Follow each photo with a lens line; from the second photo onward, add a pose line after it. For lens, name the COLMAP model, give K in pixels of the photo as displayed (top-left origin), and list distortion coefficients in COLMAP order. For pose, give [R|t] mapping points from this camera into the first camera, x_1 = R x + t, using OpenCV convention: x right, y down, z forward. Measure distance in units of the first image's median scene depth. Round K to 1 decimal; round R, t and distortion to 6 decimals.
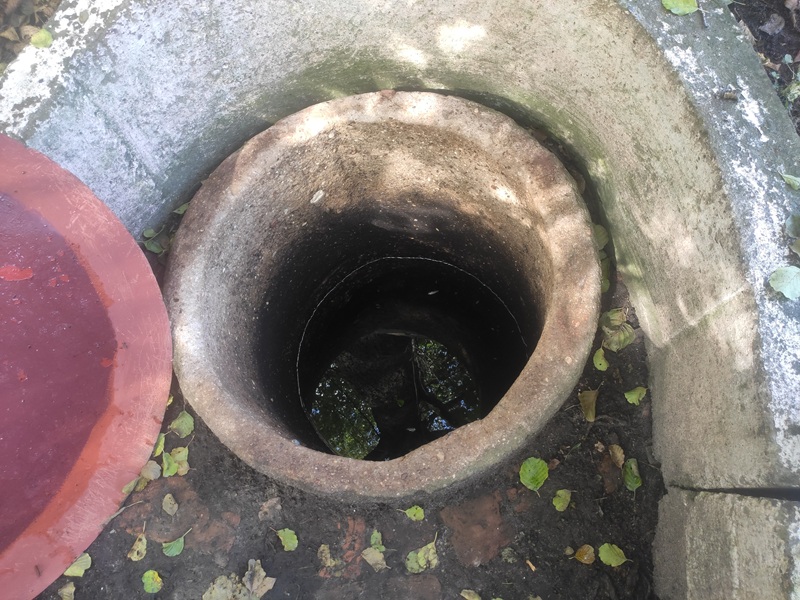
lens RADIAL K [[603.5, 0, 399.9], [0, 603.5, 300.9], [0, 0, 1]] dist [0.027250, -0.019427]
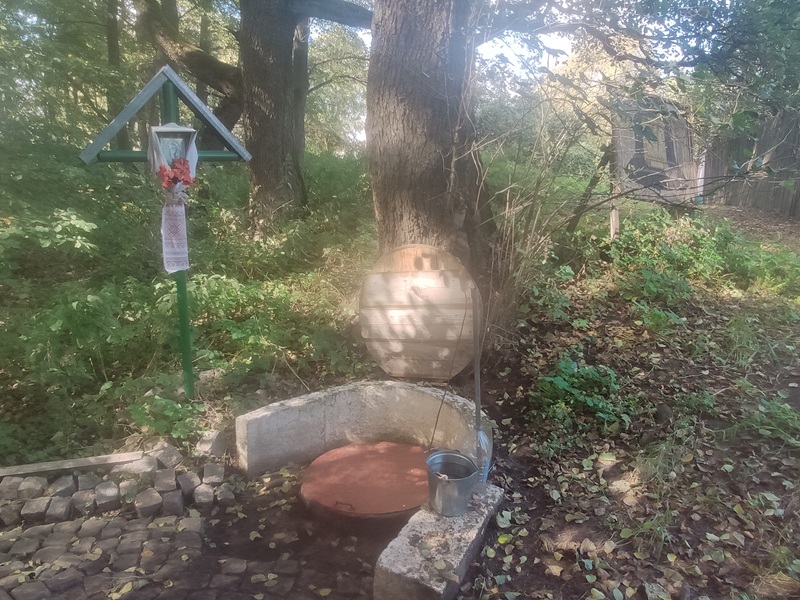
lens RADIAL K [[577.6, 0, 405.9], [0, 577.6, 302.5], [0, 0, 1]] dist [-0.038445, 0.022587]
pose [[0.927441, 0.166171, -0.335022, 0.900512], [-0.371093, 0.519818, -0.769467, 1.642347], [0.046287, 0.837960, 0.543765, -1.253022]]
